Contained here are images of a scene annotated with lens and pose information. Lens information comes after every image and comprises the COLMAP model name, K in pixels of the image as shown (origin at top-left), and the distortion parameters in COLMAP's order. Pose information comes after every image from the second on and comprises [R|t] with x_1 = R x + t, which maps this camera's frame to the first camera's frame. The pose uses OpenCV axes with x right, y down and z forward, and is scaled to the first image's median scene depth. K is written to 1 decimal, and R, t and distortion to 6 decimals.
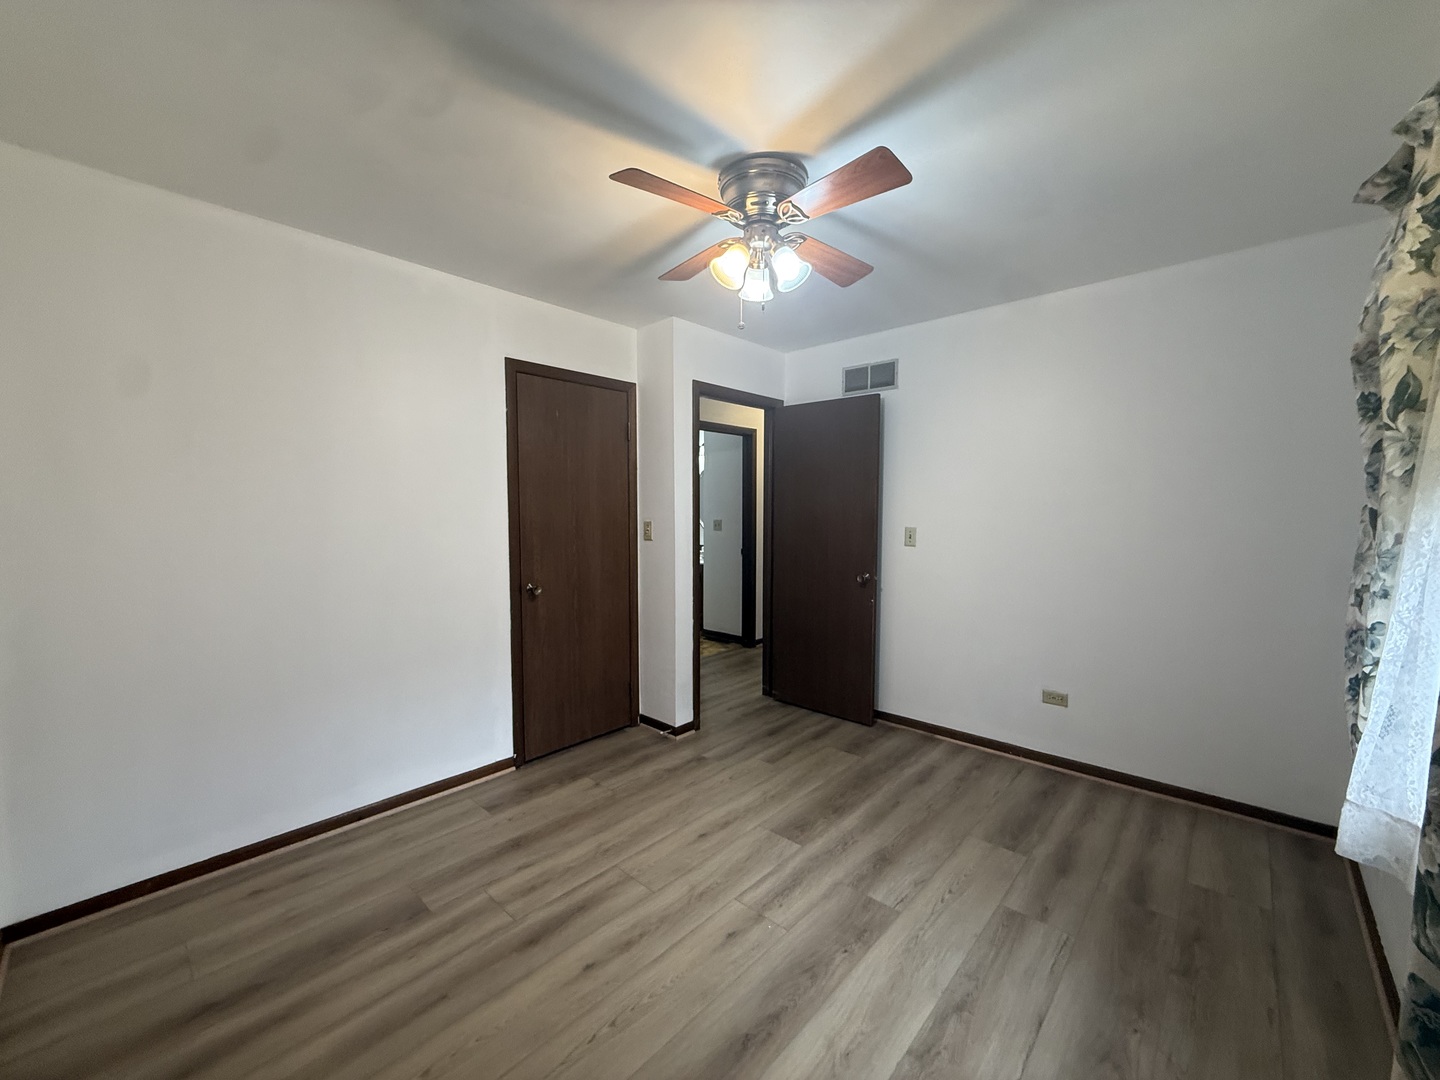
lens RADIAL K [[573.0, 0, 721.9], [0, 573.0, 543.7], [0, 0, 1]] dist [-0.001280, 0.000272]
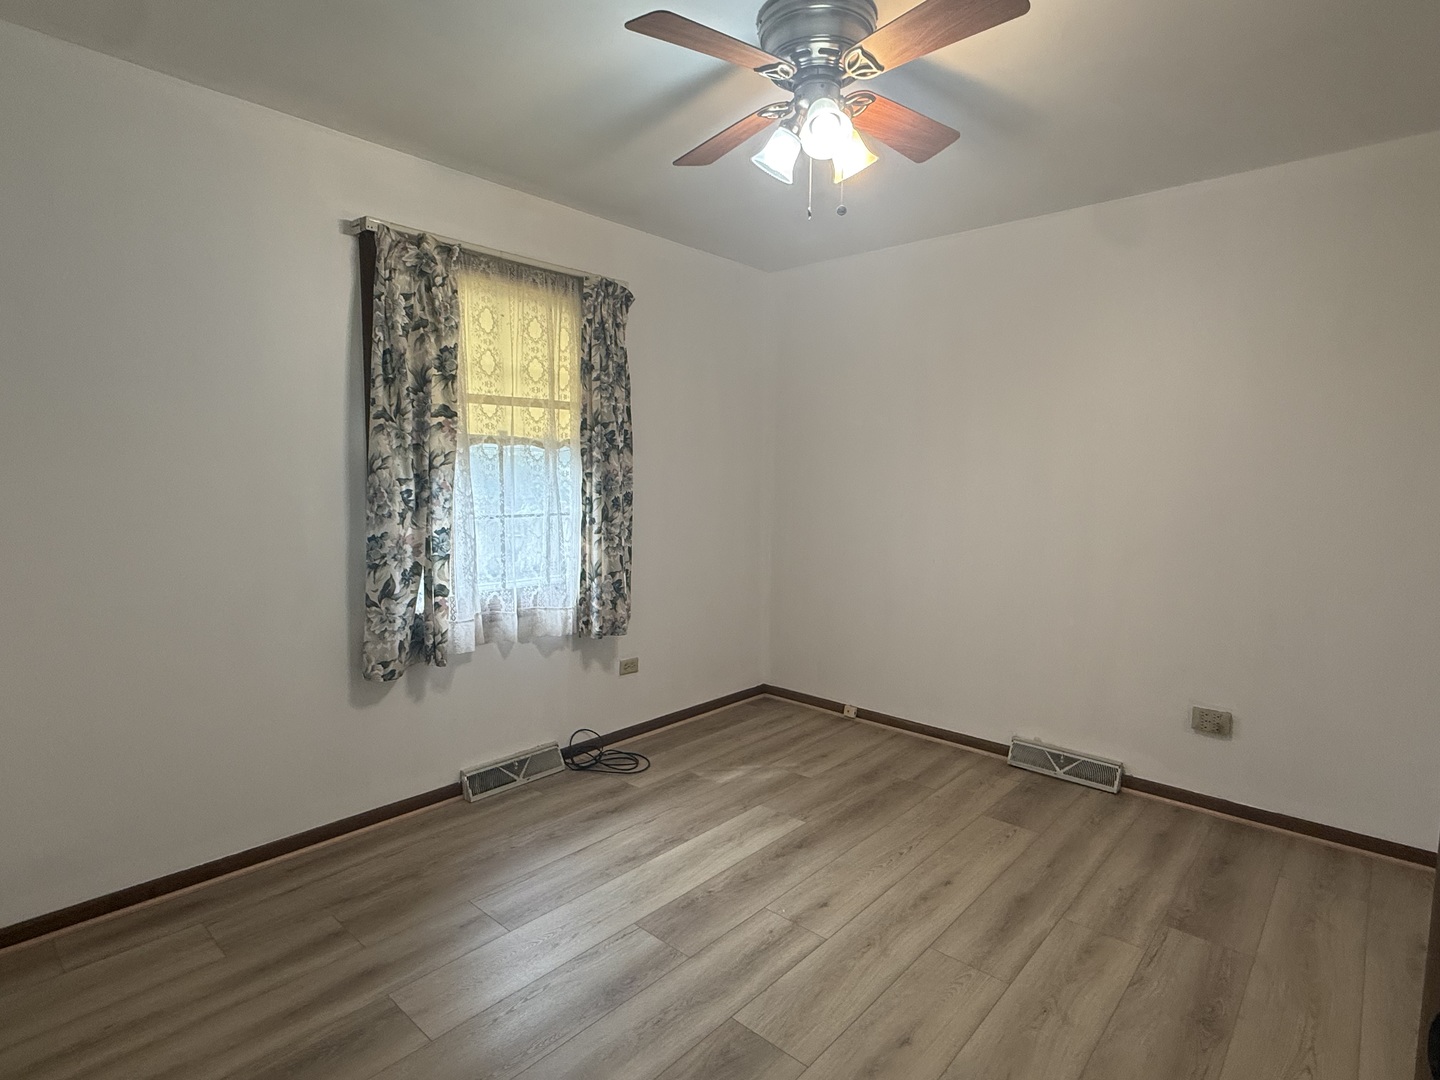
lens RADIAL K [[757.3, 0, 713.3], [0, 757.3, 537.9], [0, 0, 1]] dist [-0.000153, 0.000055]
pose [[-0.999959, -0.009031, -0.000028, 0.199558], [-0.008933, 0.988655, 0.149939, -0.114182], [-0.001326, 0.149933, -0.988695, 2.081397]]
